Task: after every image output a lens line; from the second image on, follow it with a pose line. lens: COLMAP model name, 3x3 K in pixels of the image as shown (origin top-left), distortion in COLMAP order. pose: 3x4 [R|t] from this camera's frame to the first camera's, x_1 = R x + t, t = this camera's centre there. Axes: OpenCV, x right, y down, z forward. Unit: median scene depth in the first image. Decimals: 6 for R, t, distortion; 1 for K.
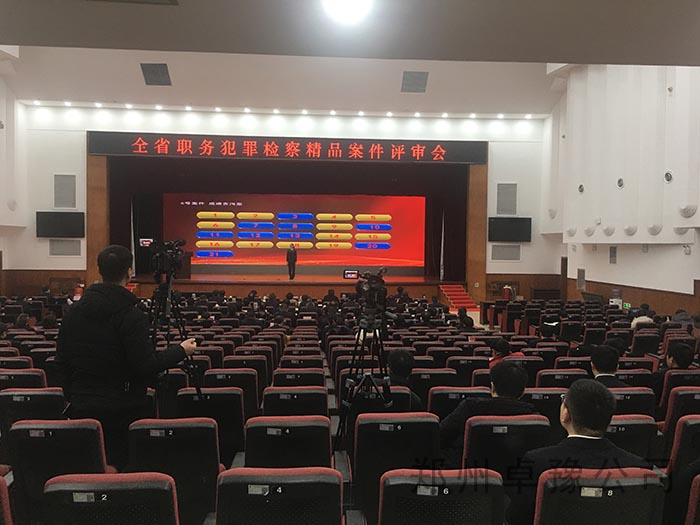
lens RADIAL K [[646.3, 0, 350.0], [0, 646.3, 262.5], [0, 0, 1]] dist [0.089047, -0.159079]
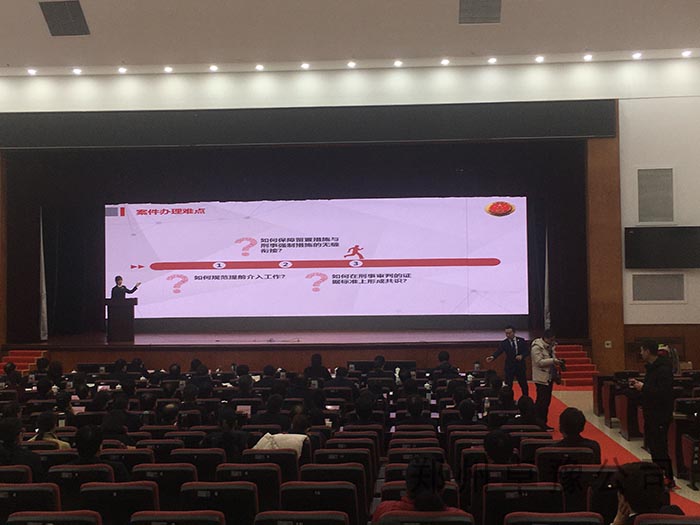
lens RADIAL K [[1081.9, 0, 350.0], [0, 1081.9, 262.5], [0, 0, 1]] dist [0.028026, 0.152785]
pose [[0.990199, -0.026733, -0.137080, 0.139794], [0.020558, 0.998718, -0.046262, 0.002058], [0.138141, 0.042991, 0.989479, 0.005095]]
